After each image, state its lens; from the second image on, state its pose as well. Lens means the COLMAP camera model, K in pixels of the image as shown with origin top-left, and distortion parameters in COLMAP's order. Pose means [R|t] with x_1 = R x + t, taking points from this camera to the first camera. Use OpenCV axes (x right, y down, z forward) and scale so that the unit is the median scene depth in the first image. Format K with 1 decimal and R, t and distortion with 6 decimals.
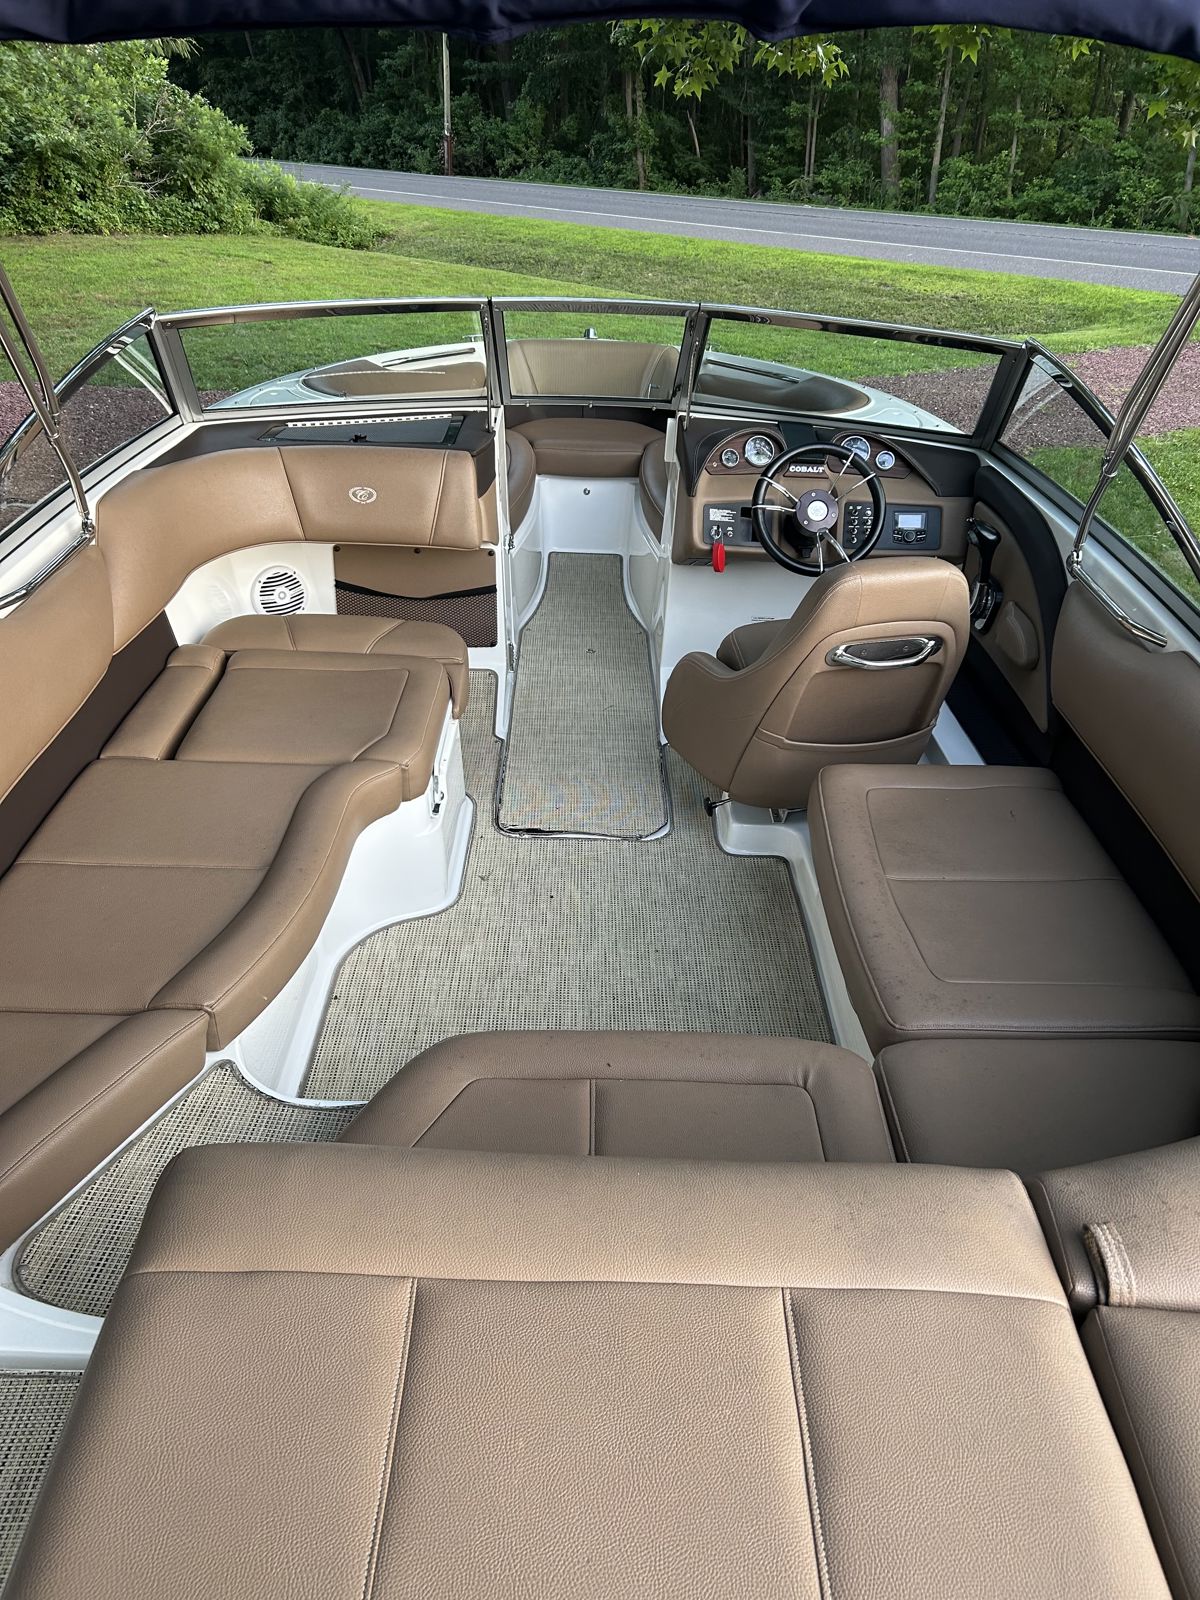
lens RADIAL K [[1206.6, 0, 603.1], [0, 1206.6, 801.2], [0, 0, 1]] dist [0.052468, -0.060566]
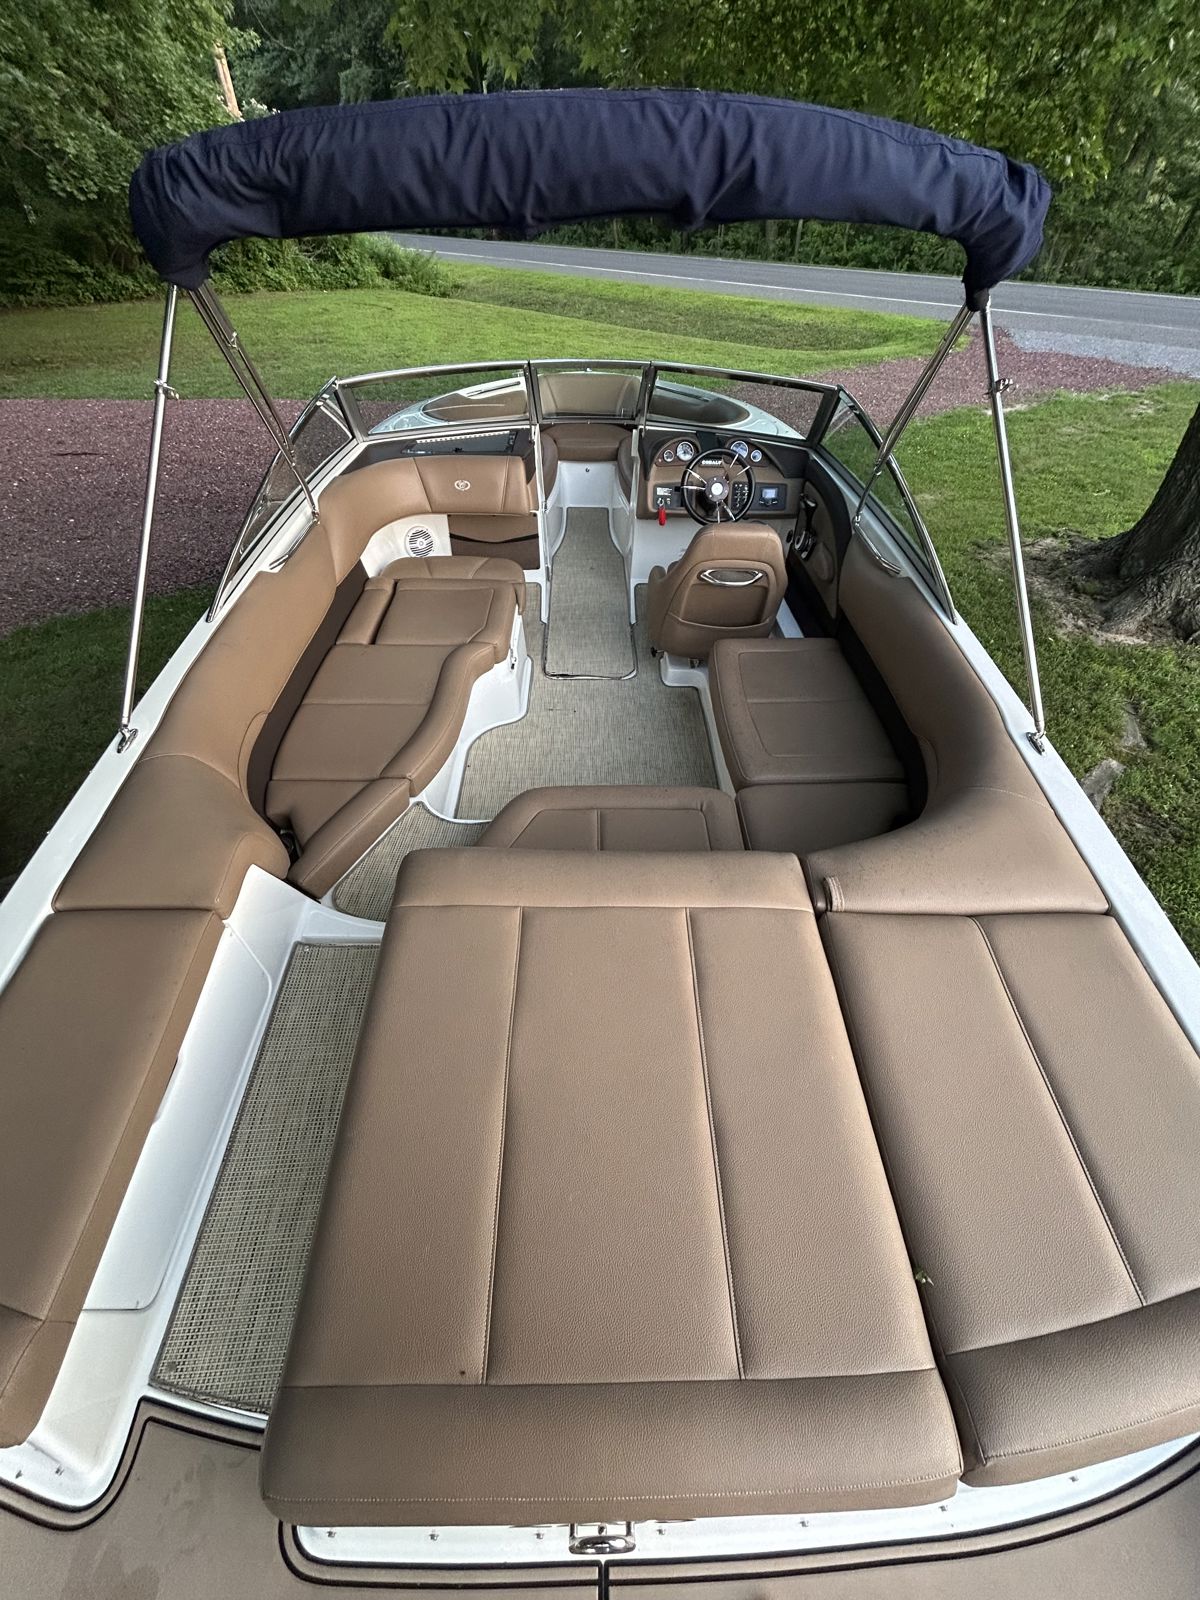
lens RADIAL K [[647.3, 0, 600.3], [0, 647.3, 799.8], [0, 0, 1]] dist [-0.002125, -0.000237]
pose [[0.999786, -0.020131, -0.004845, 0.000117], [0.020705, 0.970314, 0.240959, -0.028489], [-0.000149, -0.241008, 0.970523, -0.036530]]
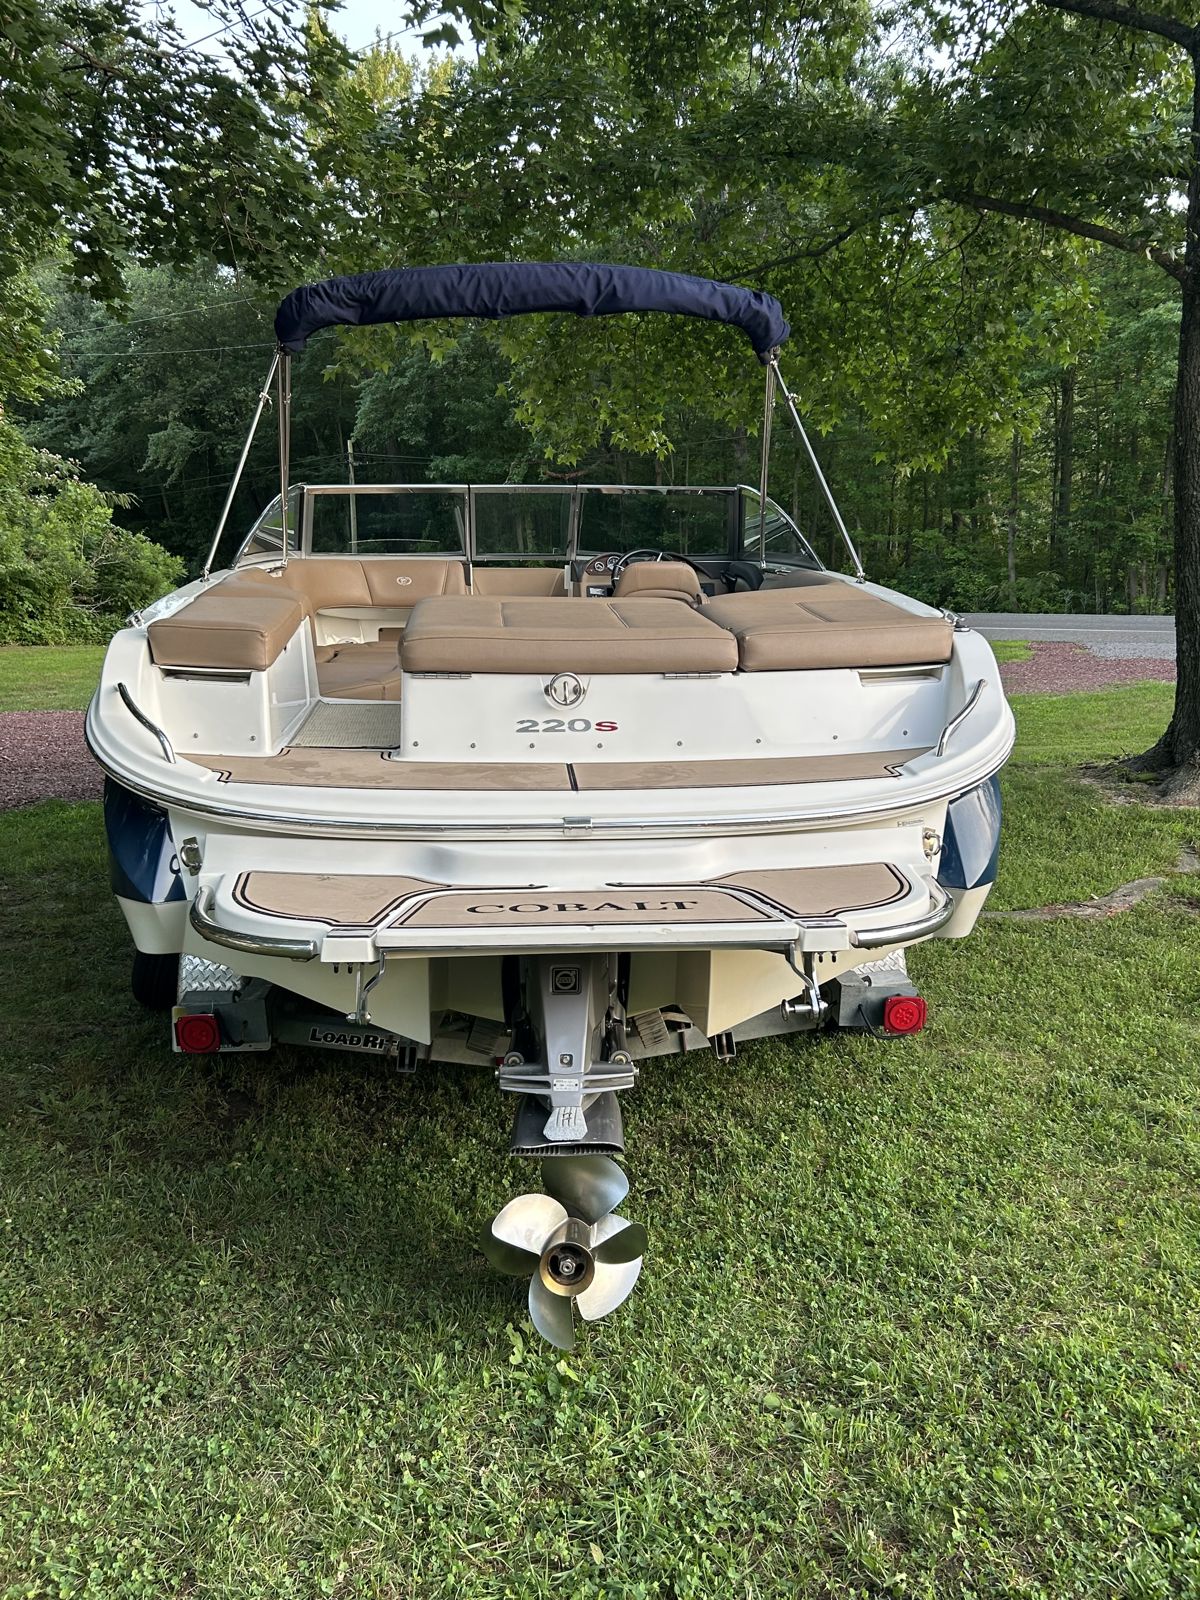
lens RADIAL K [[1308.9, 0, 591.9], [0, 1308.9, 801.8], [0, 0, 1]] dist [0.032206, -0.009437]
pose [[0.996587, -0.048899, 0.066503, -0.059925], [0.068060, 0.942637, -0.326808, 0.749048], [-0.046708, 0.330219, 0.942748, -0.805348]]
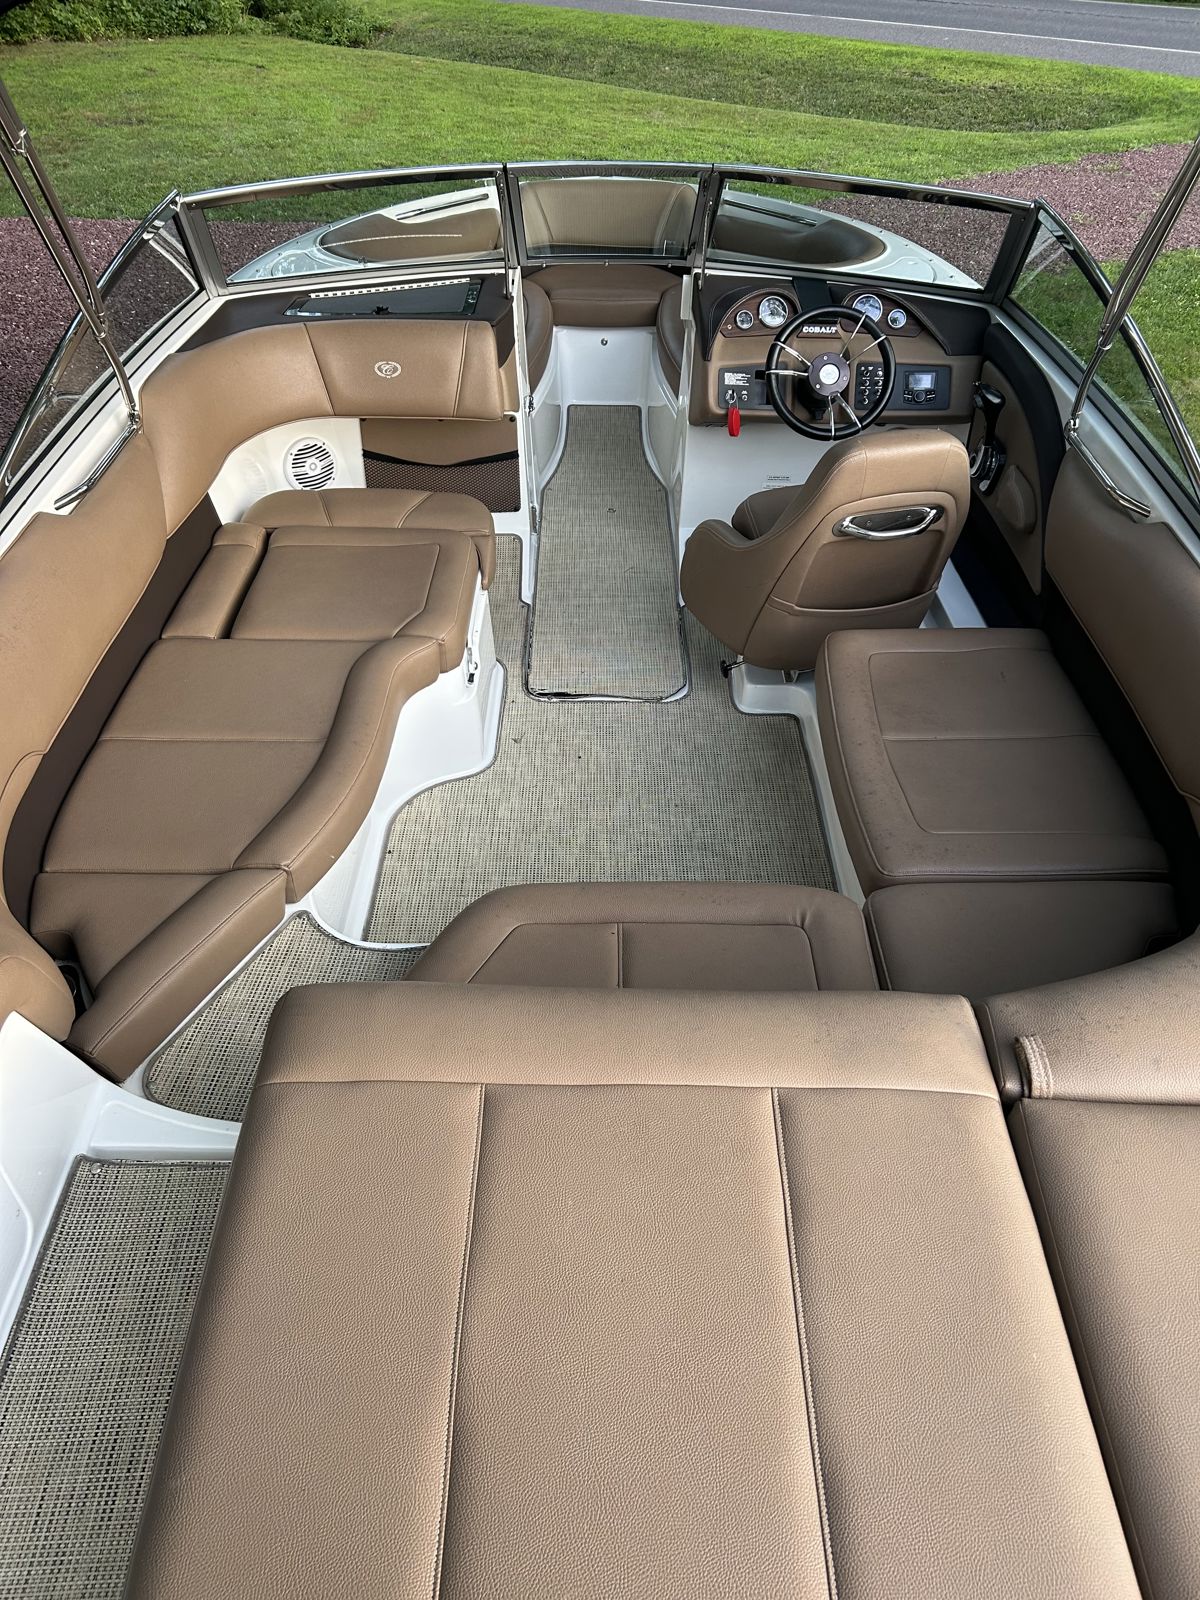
lens RADIAL K [[1206.6, 0, 606.3], [0, 1206.6, 809.6], [0, 0, 1]] dist [0.052468, -0.060566]
pose [[0.999660, -0.017448, -0.019355, 0.001510], [0.020029, 0.989606, 0.142402, -0.025011], [0.016669, -0.142741, 0.989620, -0.075176]]
